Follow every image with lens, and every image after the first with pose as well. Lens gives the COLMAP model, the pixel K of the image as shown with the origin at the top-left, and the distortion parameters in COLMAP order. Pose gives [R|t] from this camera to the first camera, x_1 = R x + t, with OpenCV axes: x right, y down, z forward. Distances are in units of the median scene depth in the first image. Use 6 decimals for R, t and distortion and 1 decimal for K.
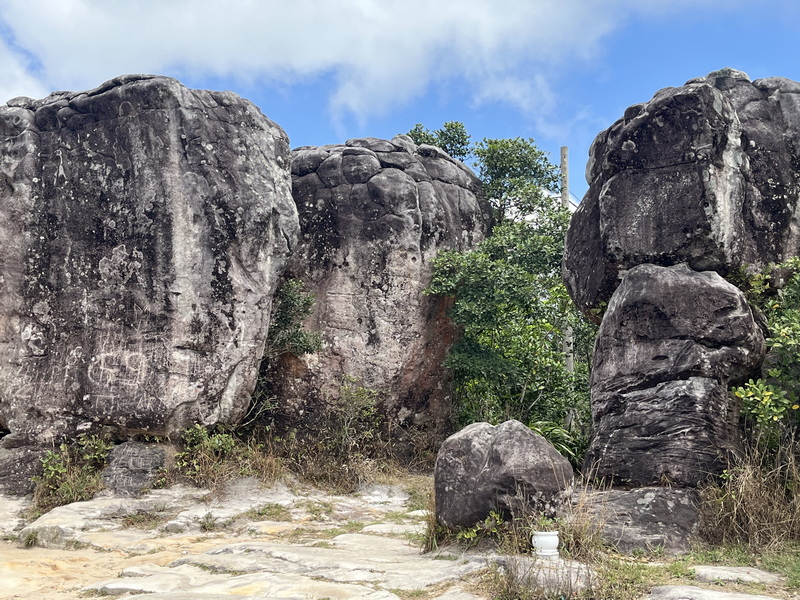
lens RADIAL K [[987.3, 0, 403.4], [0, 987.3, 306.4], [0, 0, 1]] dist [0.001212, 0.000000]
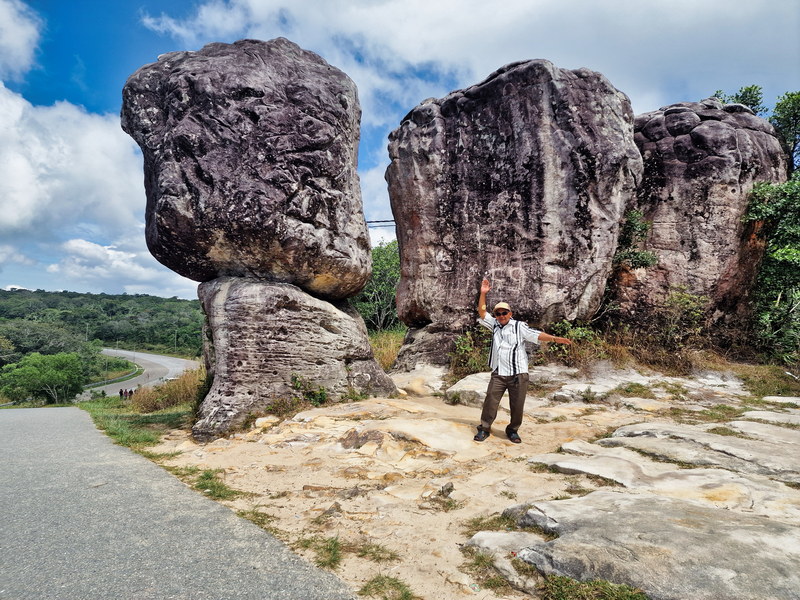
lens RADIAL K [[538.4, 0, 397.7], [0, 538.4, 298.2], [0, 0, 1]] dist [0.009049, -0.000357]
pose [[0.928874, 0.006084, -0.370346, -0.142199], [0.023893, 0.996799, 0.076301, 0.027055], [0.369625, -0.079723, 0.925755, 0.224979]]
